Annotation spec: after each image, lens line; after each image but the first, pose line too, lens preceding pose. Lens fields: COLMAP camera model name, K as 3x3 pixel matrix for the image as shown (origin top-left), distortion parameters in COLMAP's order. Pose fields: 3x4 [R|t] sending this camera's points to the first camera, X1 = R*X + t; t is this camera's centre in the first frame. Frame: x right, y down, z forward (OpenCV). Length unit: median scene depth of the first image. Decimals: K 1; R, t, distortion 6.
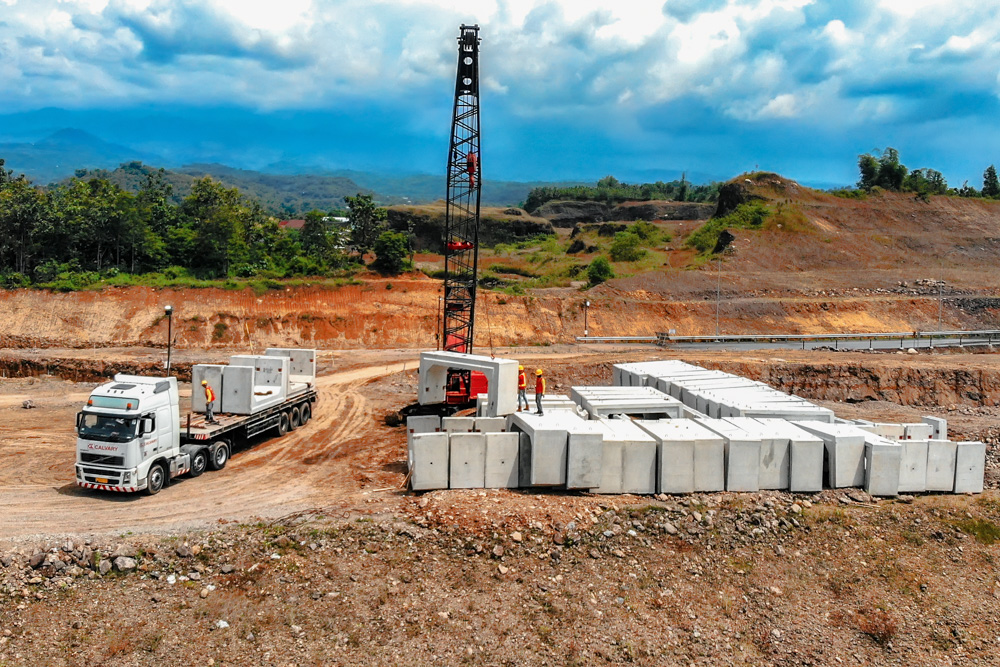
lens RADIAL K [[993.8, 0, 504.2], [0, 993.8, 263.7], [0, 0, 1]] dist [0.286994, -0.804021]
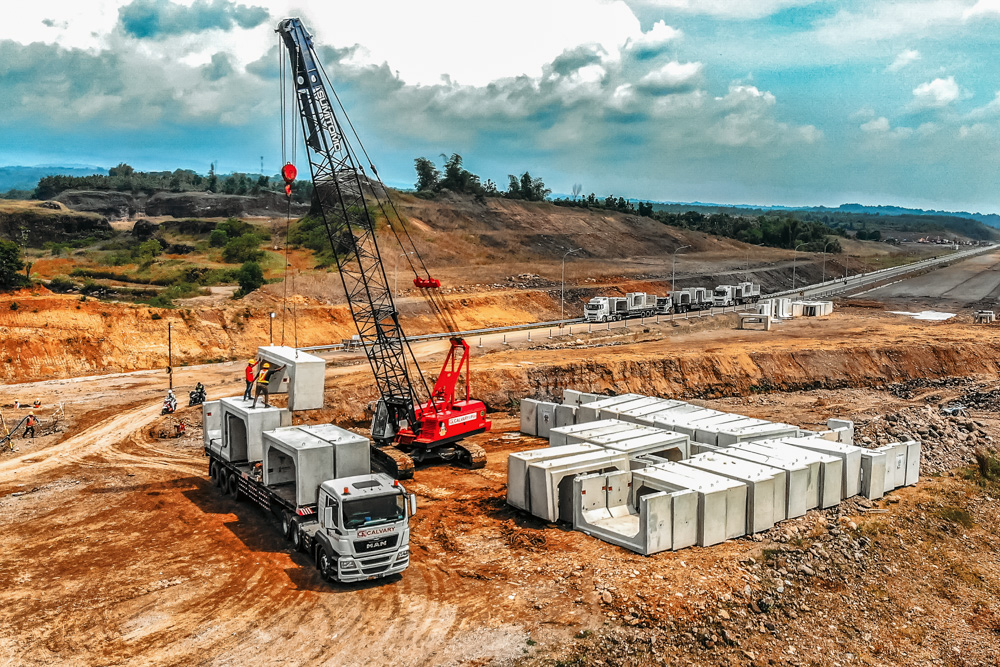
lens RADIAL K [[919.7, 0, 559.7], [0, 919.7, 333.1], [0, 0, 1]] dist [0.241272, -0.575793]
pose [[0.849114, -0.067359, 0.523898, -0.138393], [0.020999, 0.995356, 0.093941, -0.019013], [-0.527793, -0.068765, 0.846585, 0.088624]]
